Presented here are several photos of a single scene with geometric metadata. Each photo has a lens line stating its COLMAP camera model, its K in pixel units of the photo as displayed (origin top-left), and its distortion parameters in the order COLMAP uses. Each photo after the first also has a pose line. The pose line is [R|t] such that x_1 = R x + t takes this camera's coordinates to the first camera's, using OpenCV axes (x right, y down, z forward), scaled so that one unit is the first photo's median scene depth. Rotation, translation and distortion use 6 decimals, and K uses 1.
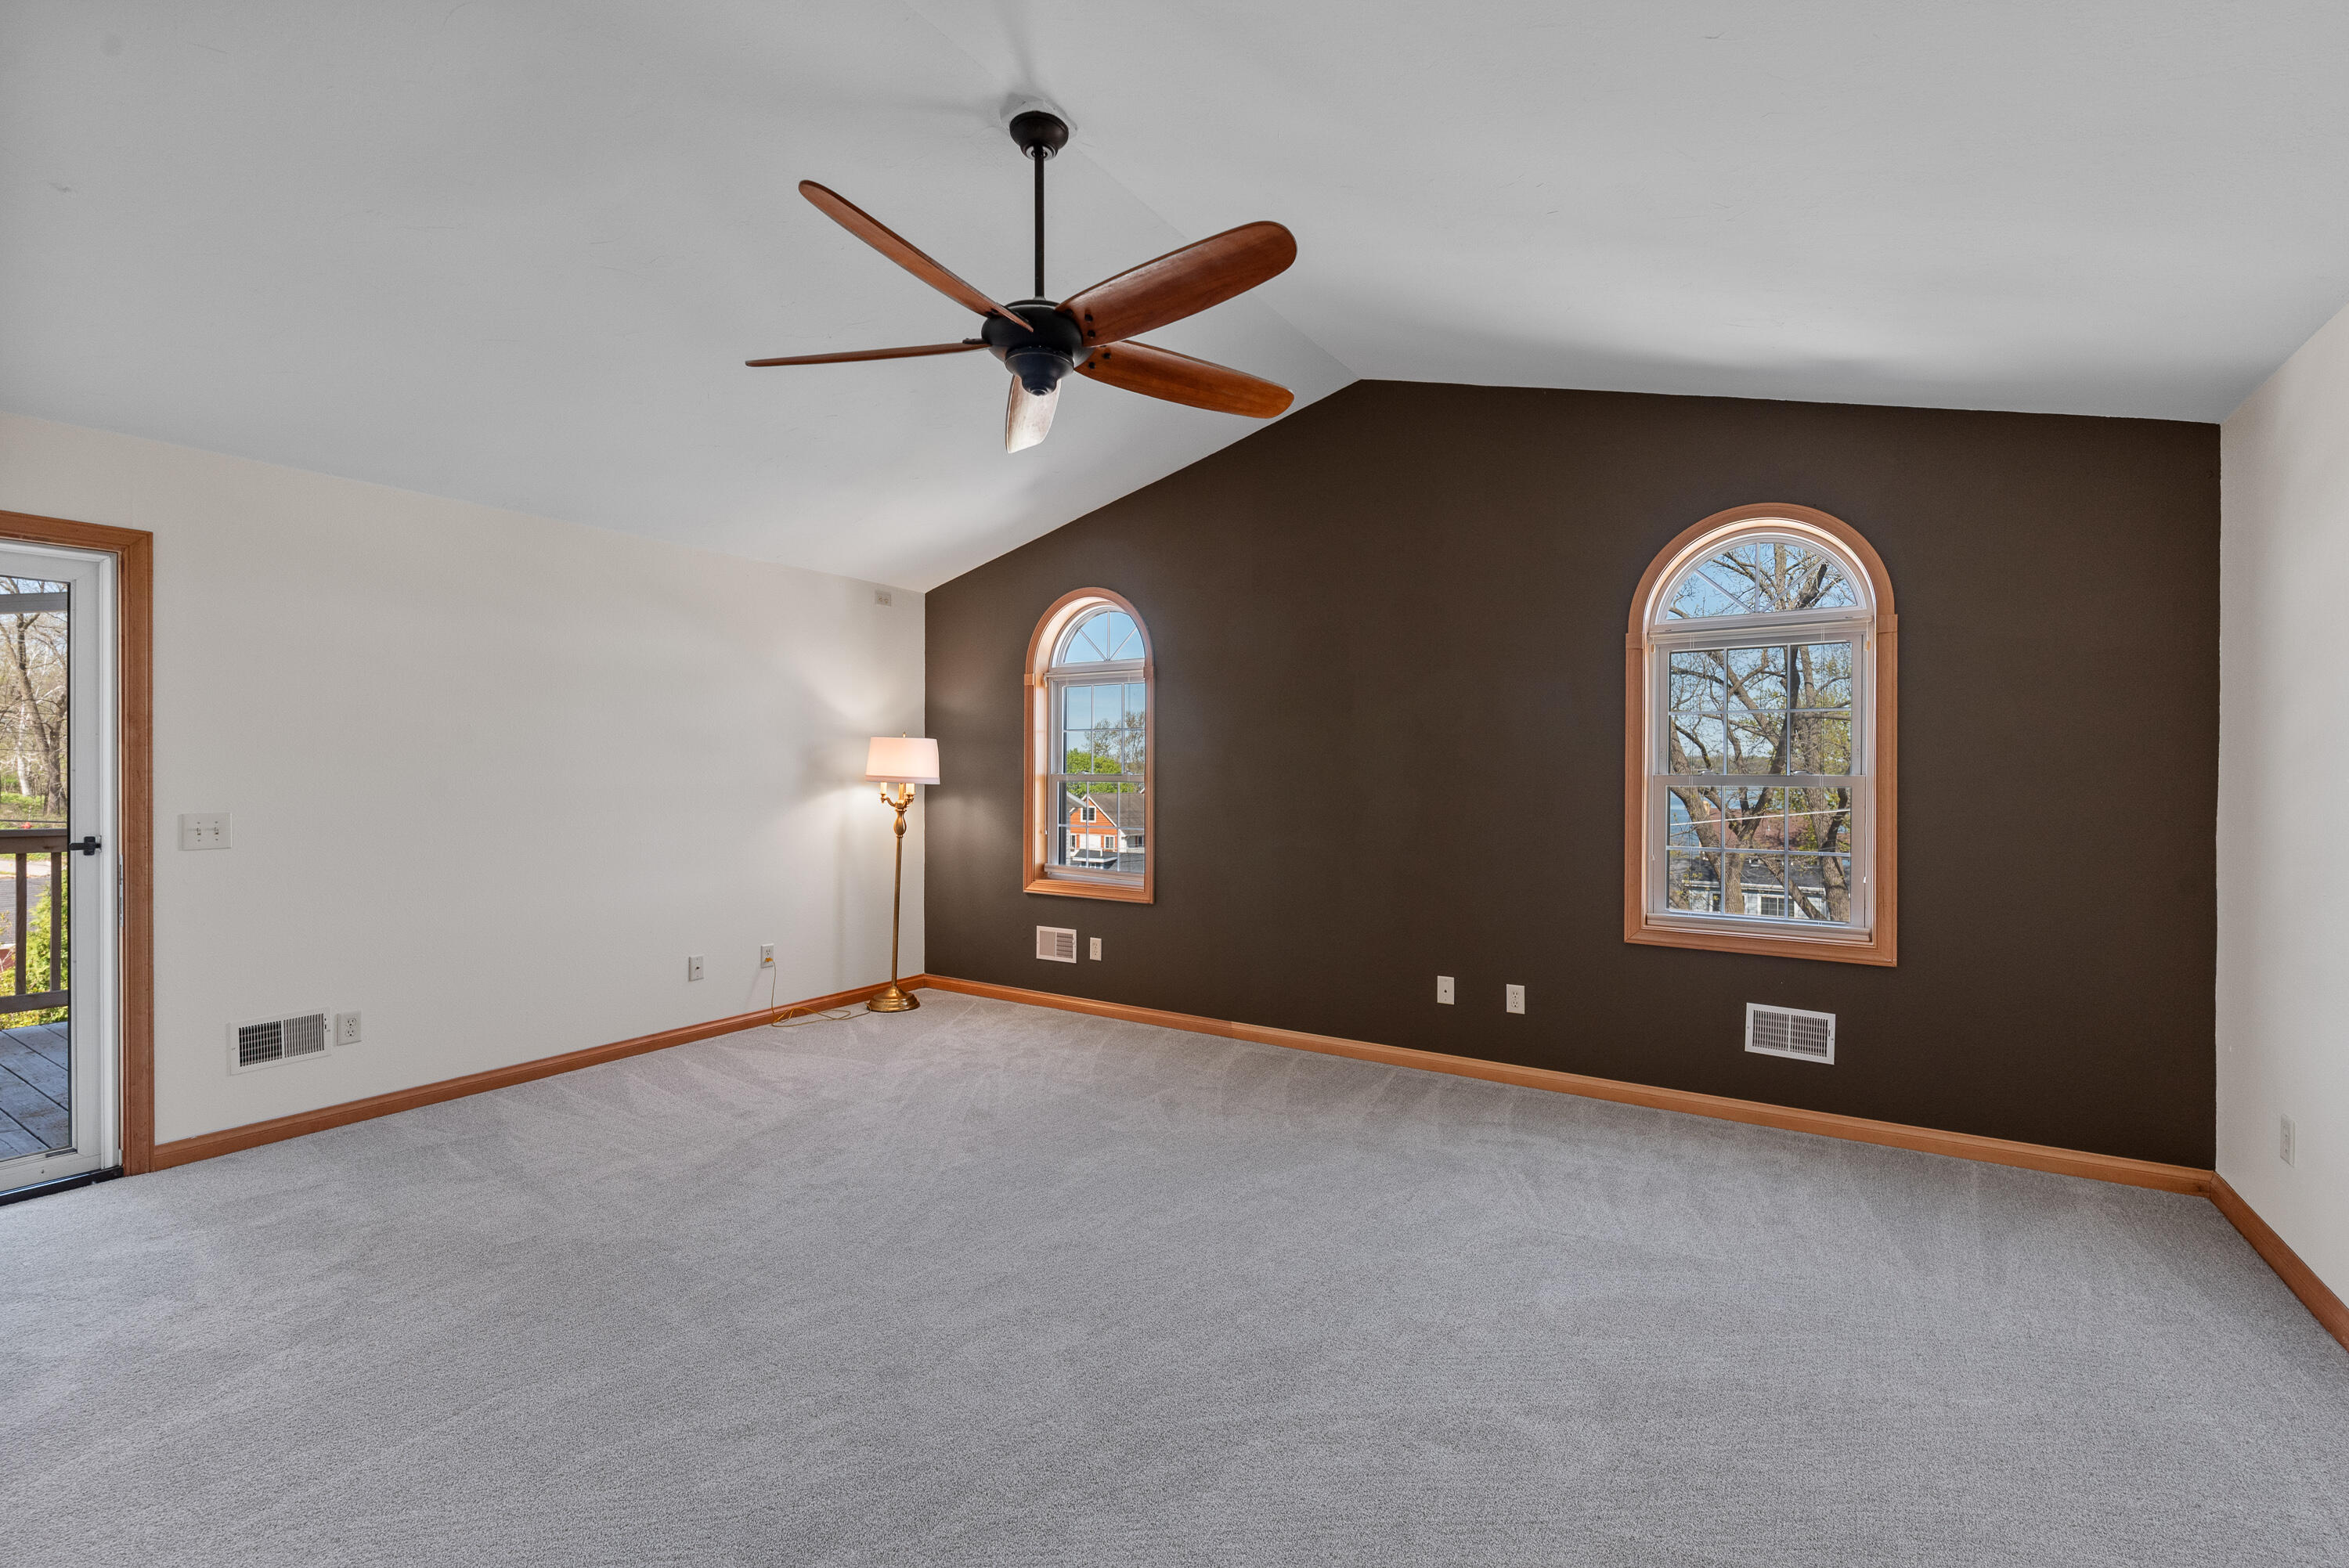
lens RADIAL K [[1021.2, 0, 1199.4], [0, 1021.2, 778.2], [0, 0, 1]] dist [0.005016, -0.002039]
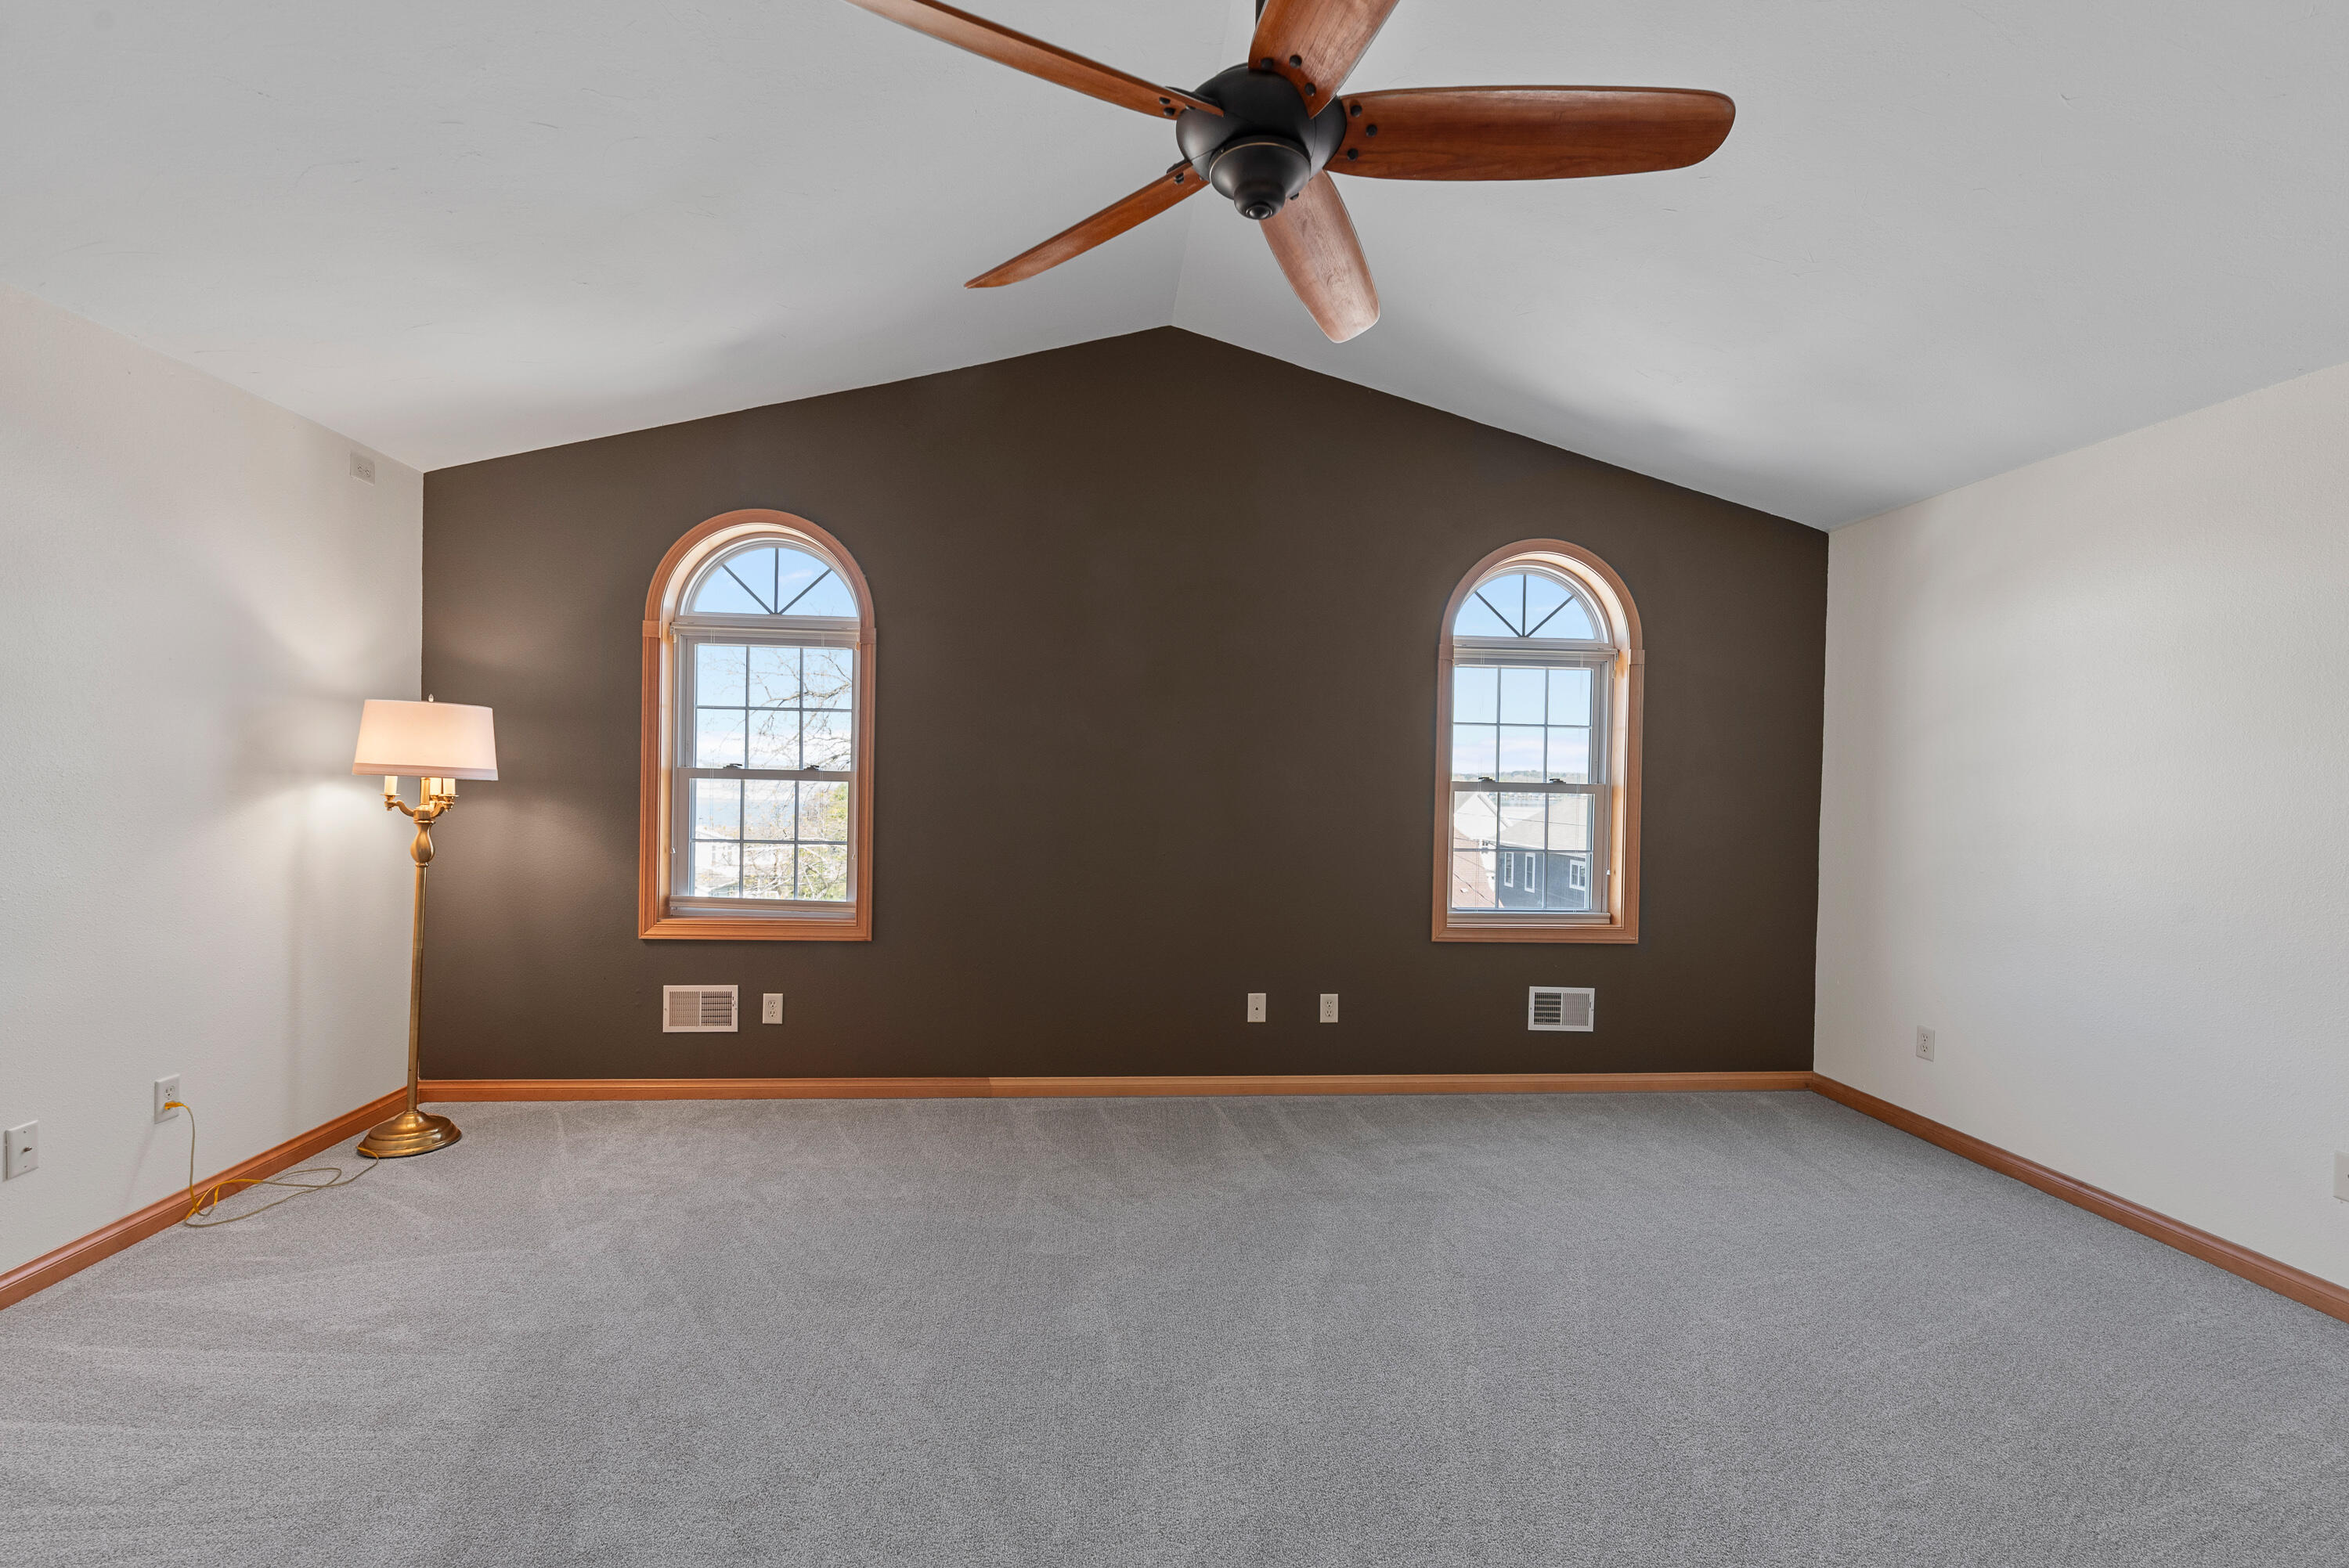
lens RADIAL K [[1021.2, 0, 1182.8], [0, 1021.2, 795.8], [0, 0, 1]] dist [0.005016, -0.002039]
pose [[0.796199, 0.000988, 0.605034, -0.380200], [-0.013693, 0.999772, 0.016386, -0.000845], [-0.604880, -0.021331, 0.796031, 0.300774]]
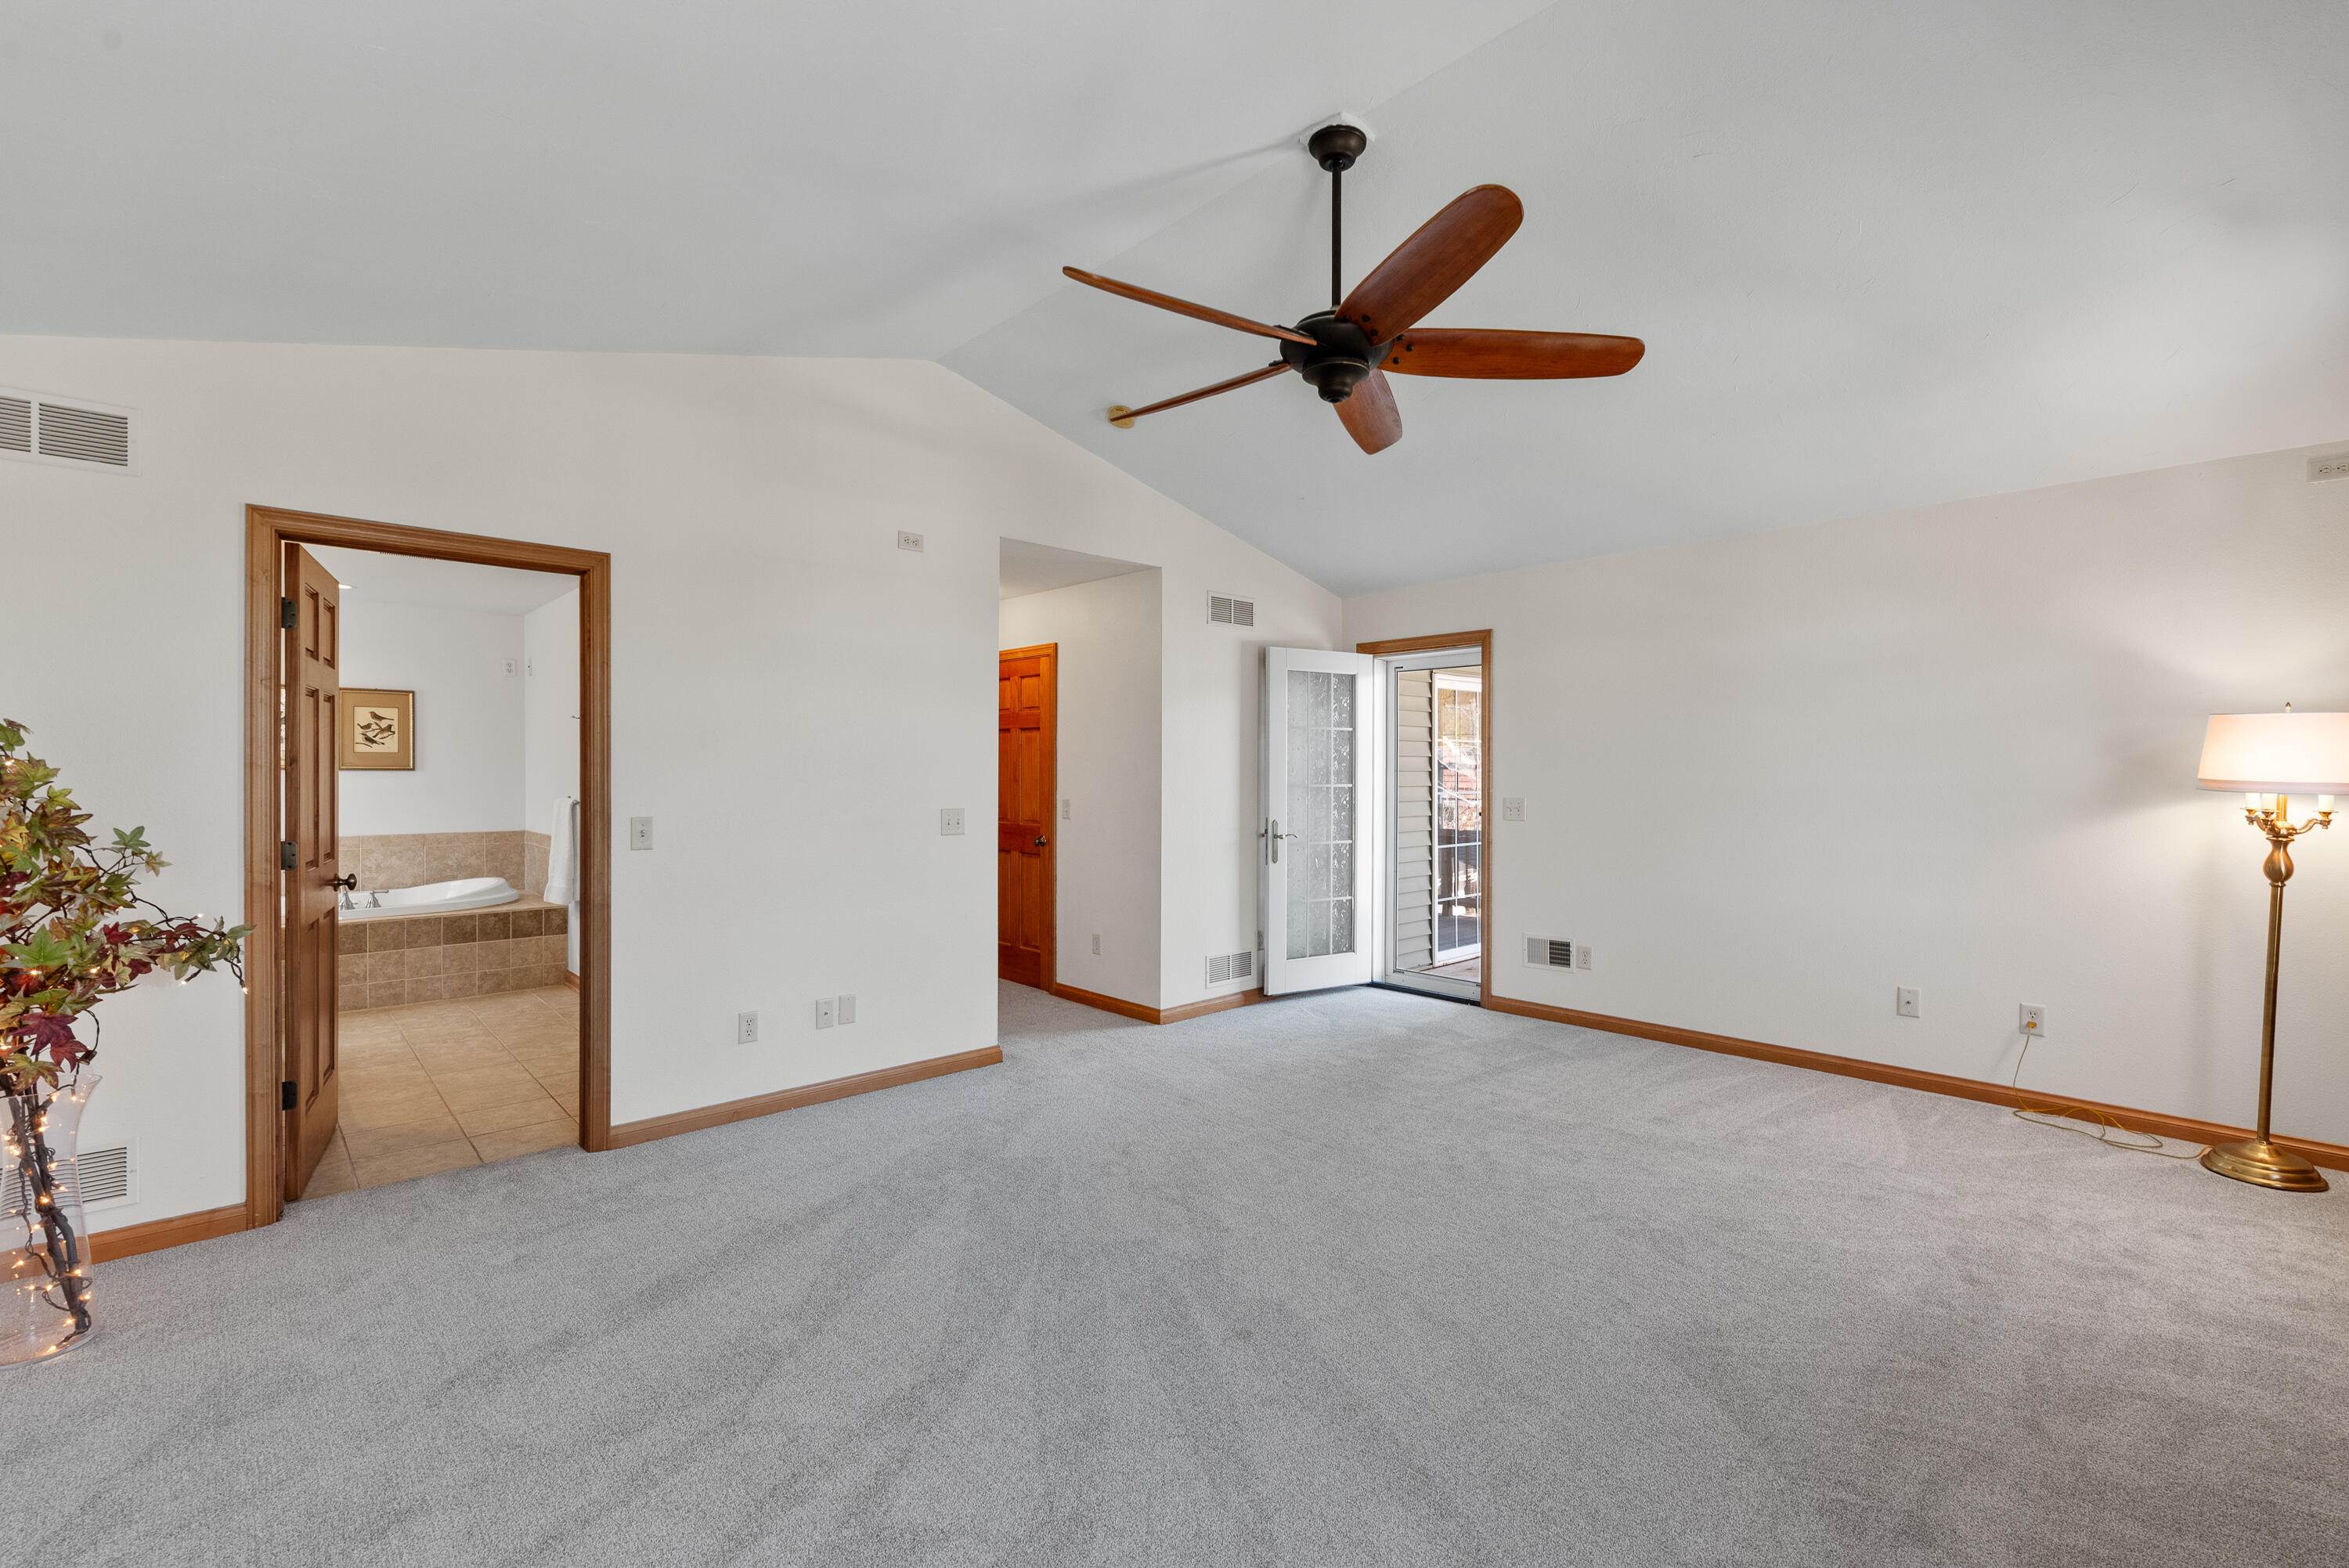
lens RADIAL K [[1021.2, 0, 1166.8], [0, 1021.2, 770.7], [0, 0, 1]] dist [0.005016, -0.002039]
pose [[-0.270674, -0.002153, -0.962669, 0.545378], [-0.007263, 0.999974, -0.000194, -0.002921], [0.962644, 0.006939, -0.270683, 0.698825]]
